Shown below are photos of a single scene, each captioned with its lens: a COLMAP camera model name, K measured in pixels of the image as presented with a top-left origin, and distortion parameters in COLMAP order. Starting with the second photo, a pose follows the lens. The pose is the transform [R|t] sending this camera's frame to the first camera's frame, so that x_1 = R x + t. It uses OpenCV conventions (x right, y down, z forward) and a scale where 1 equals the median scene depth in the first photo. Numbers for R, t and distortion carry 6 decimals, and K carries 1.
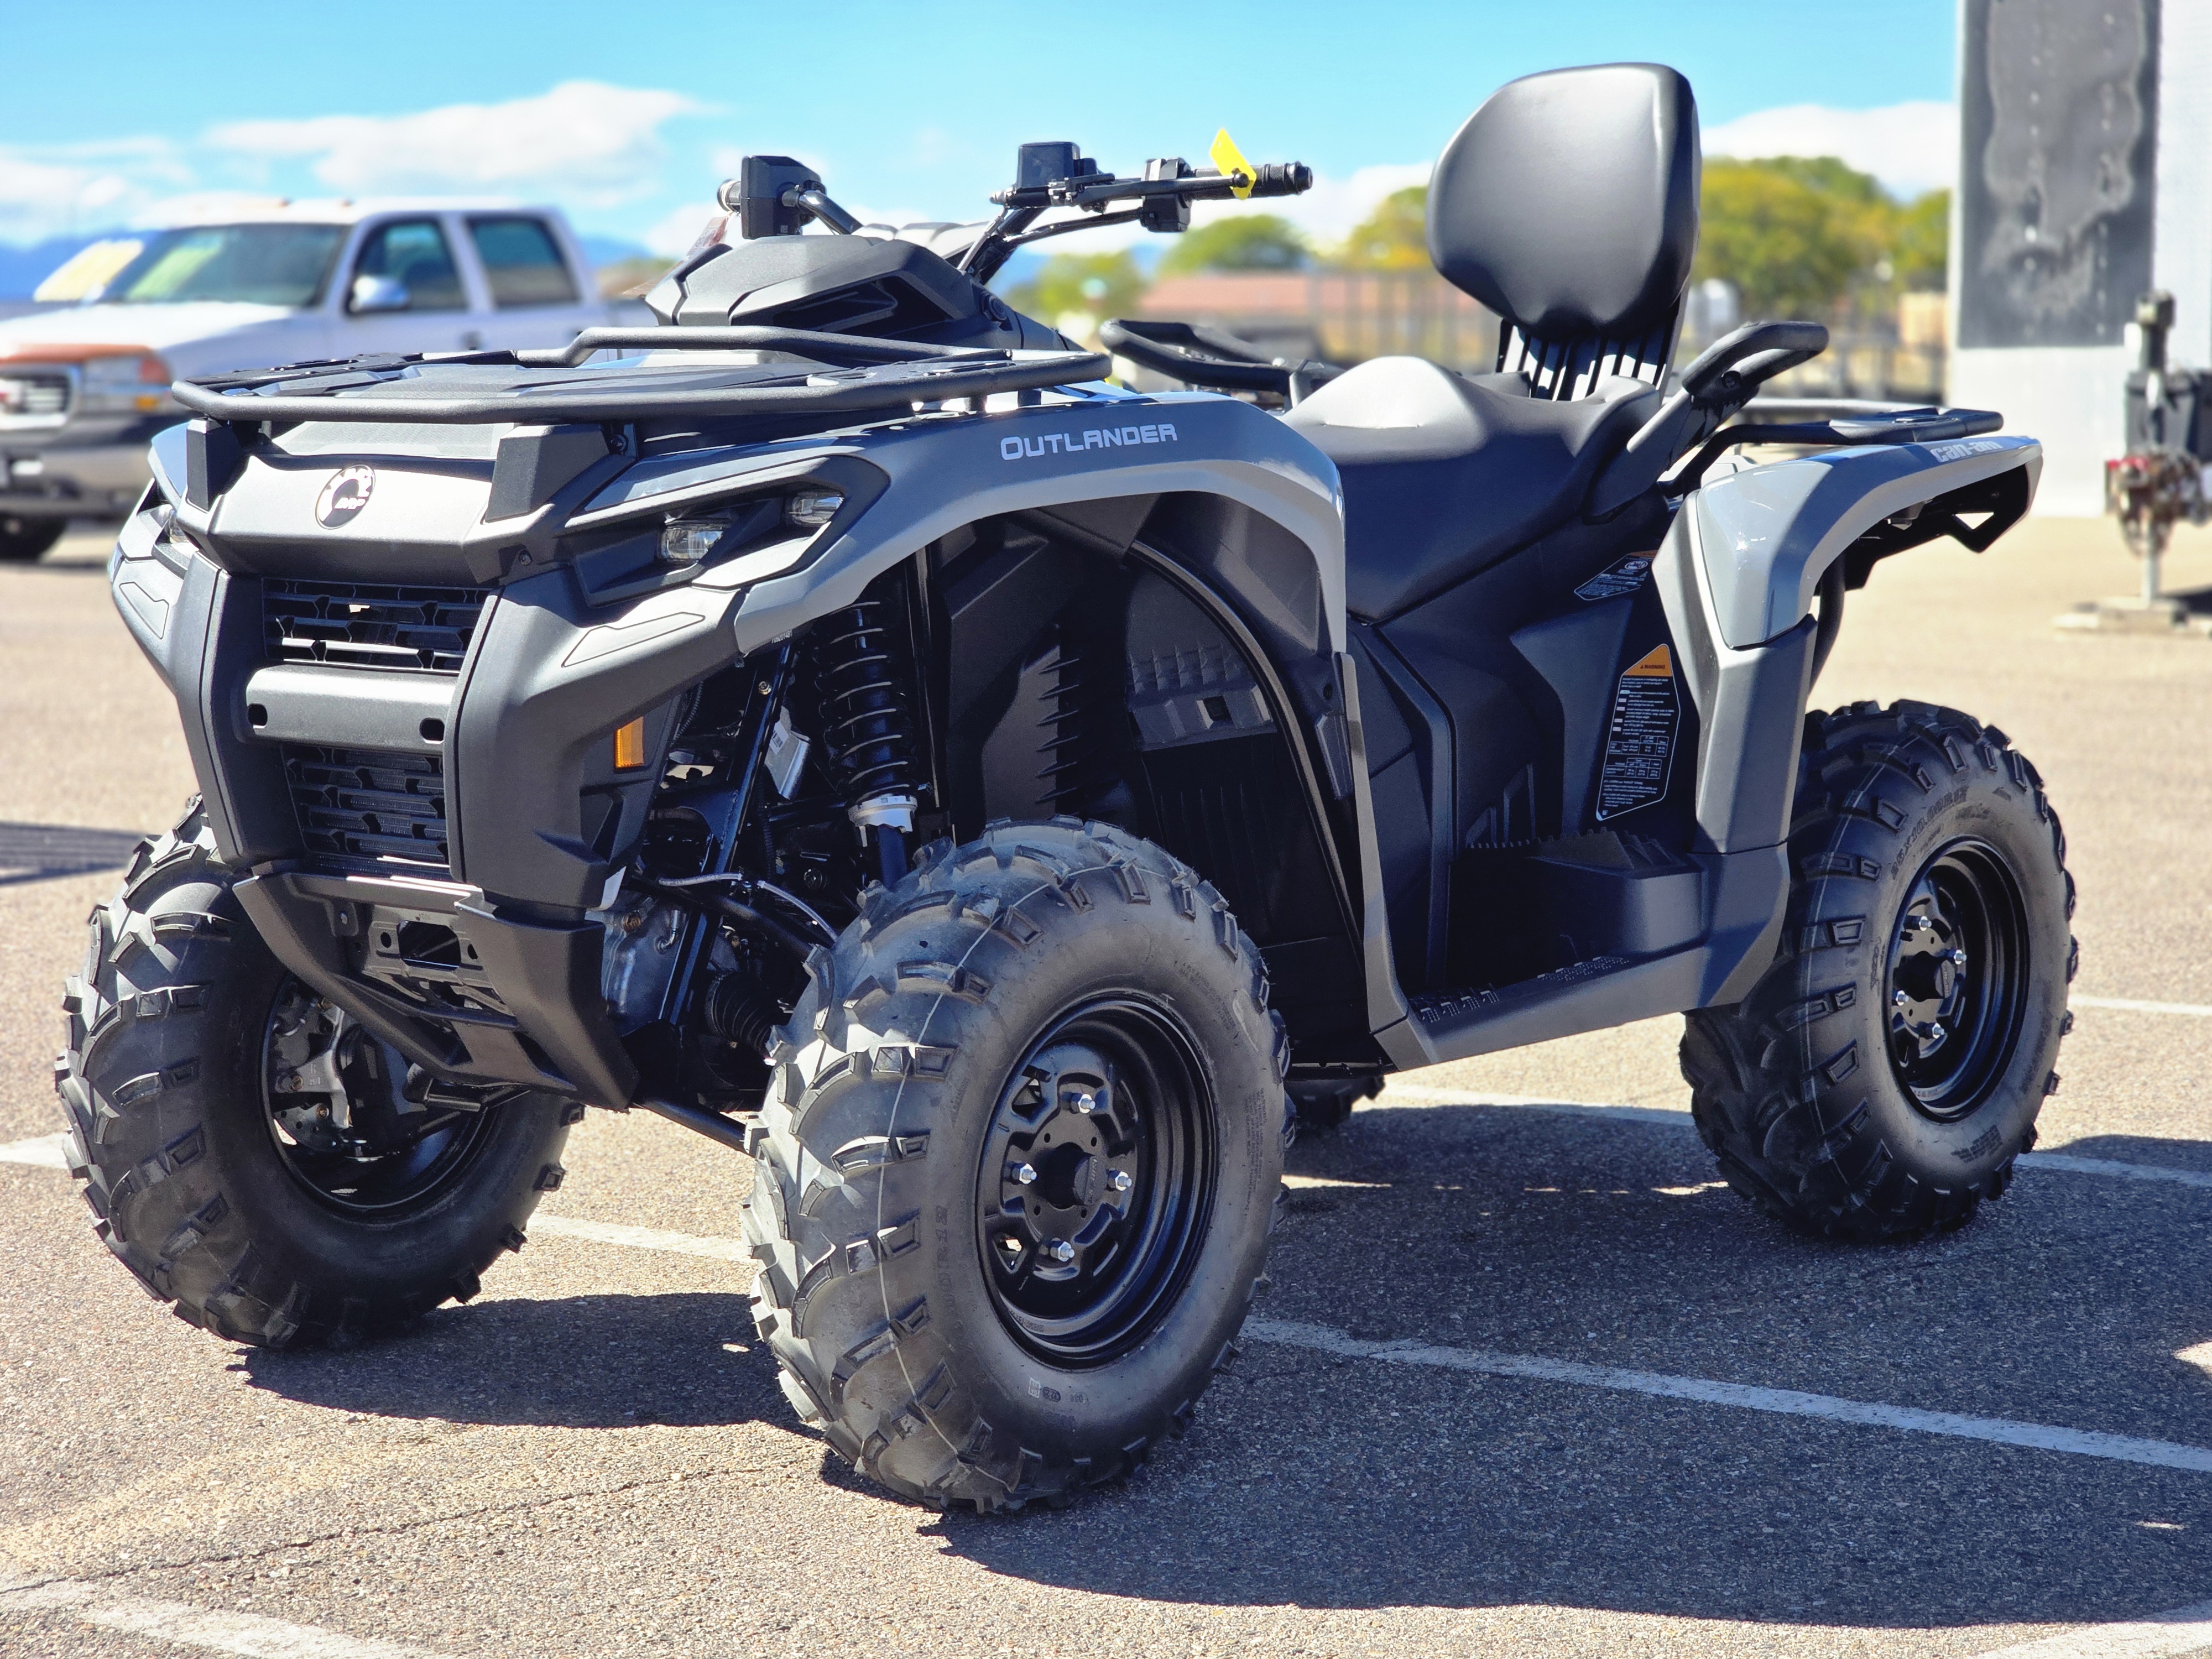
lens RADIAL K [[4352.4, 0, 1106.0], [0, 4352.4, 829.5], [0, 0, 1]] dist [0.031519, 0.080102]
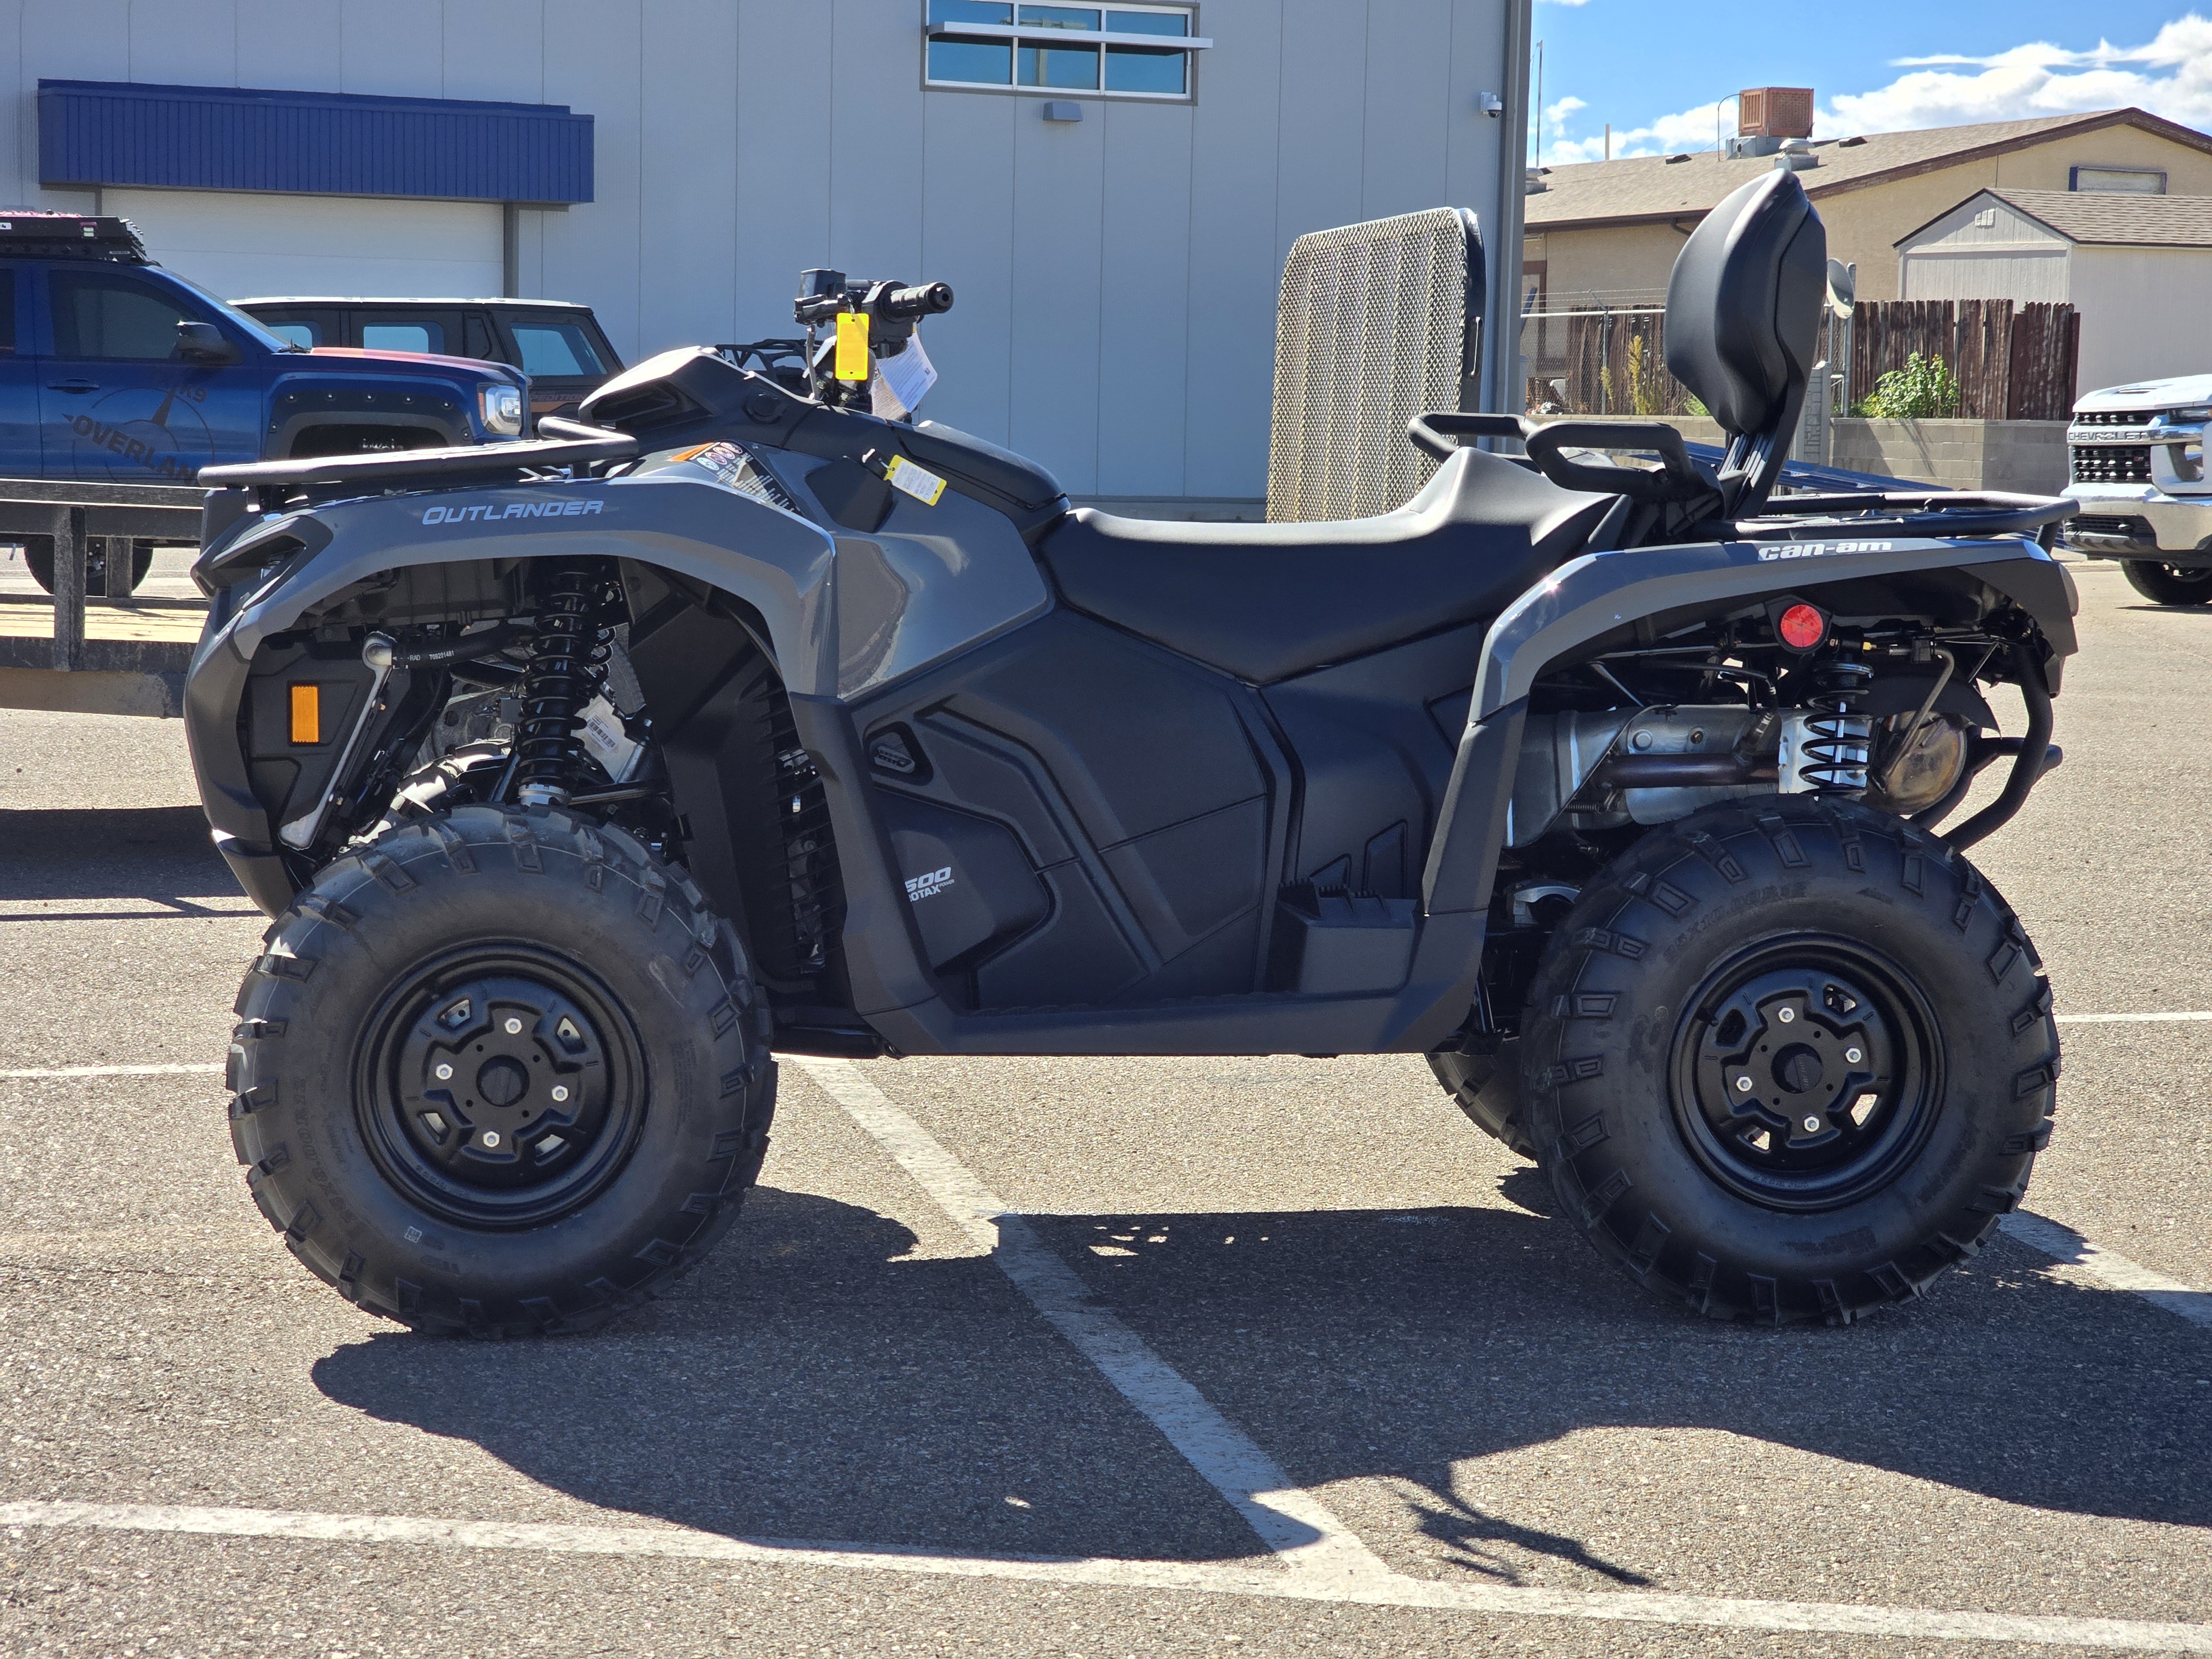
lens RADIAL K [[4352.4, 0, 1106.0], [0, 4352.4, 829.5], [0, 0, 1]] dist [0.031519, 0.080102]
pose [[0.689770, 0.076005, -0.720028, 1.049494], [-0.087987, 0.995904, 0.020836, -0.037586], [0.718663, 0.048981, 0.693632, 0.232559]]
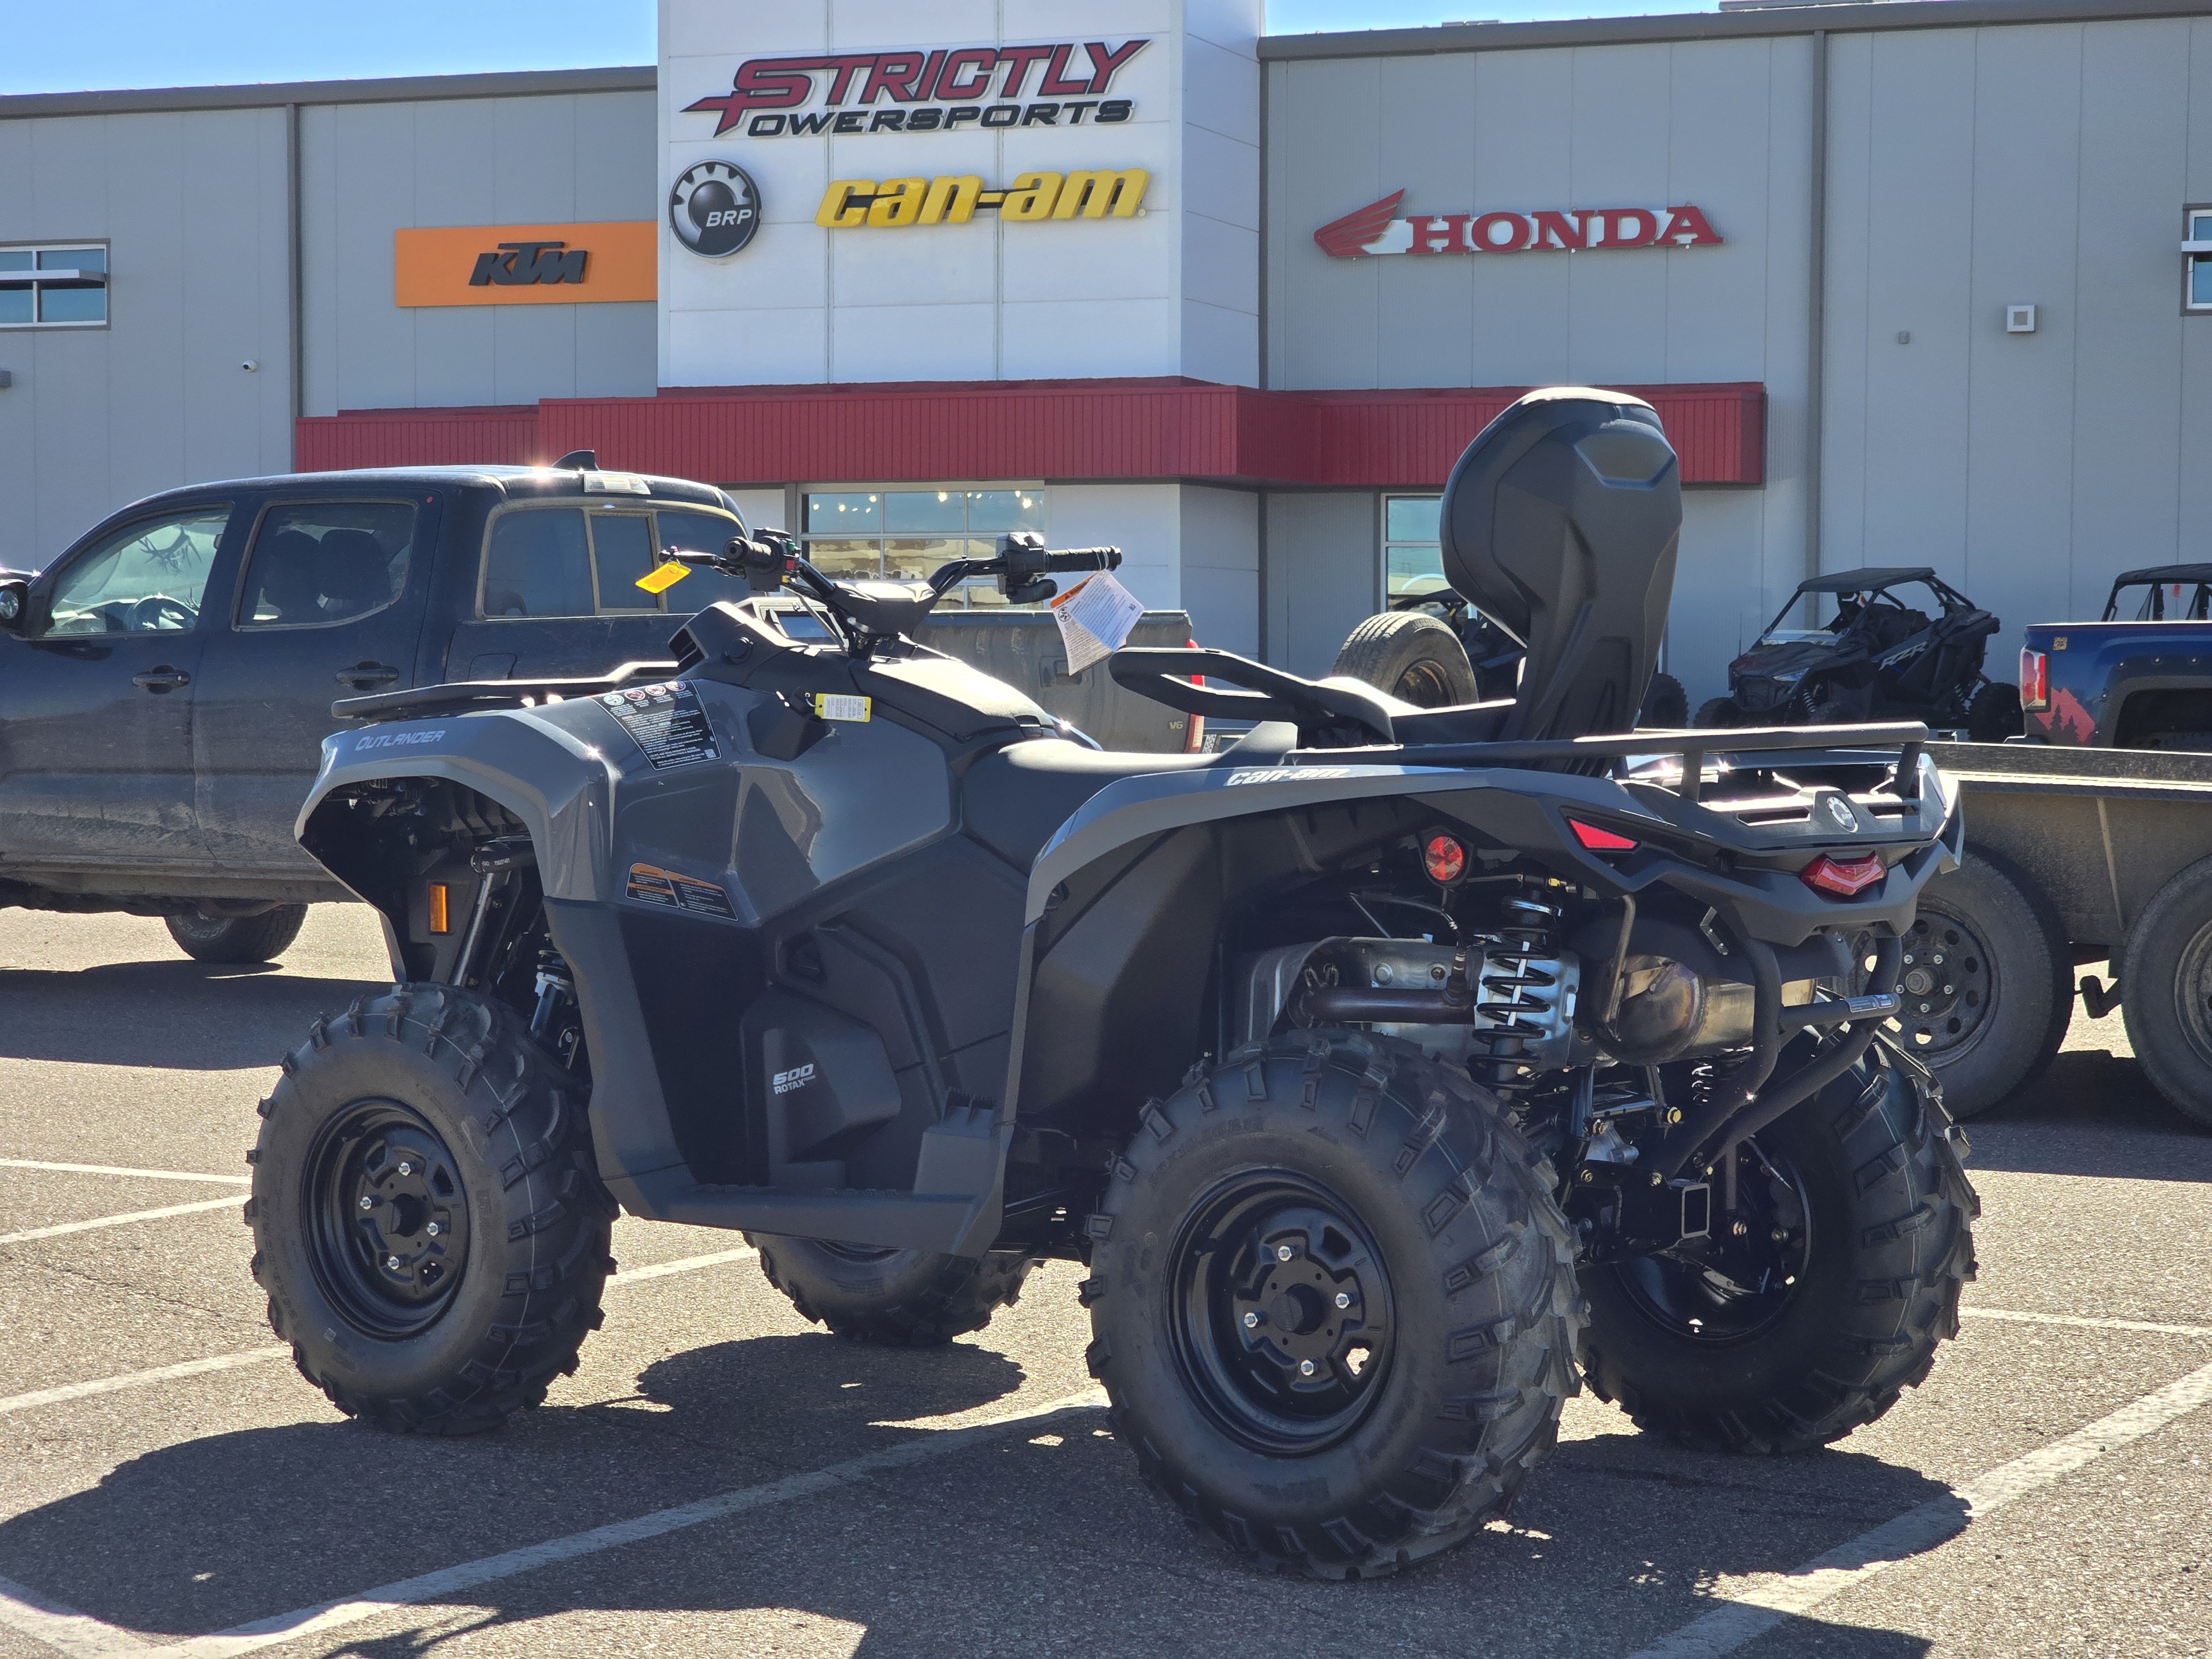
lens RADIAL K [[4455.7, 0, 1106.0], [0, 4455.7, 829.5], [0, 0, 1]] dist [-0.152069, 0.042233]
pose [[-0.010732, 0.039870, -0.999147, 1.559881], [-0.102892, 0.993857, 0.040764, -0.145760], [0.994635, 0.103242, -0.006564, 1.247255]]
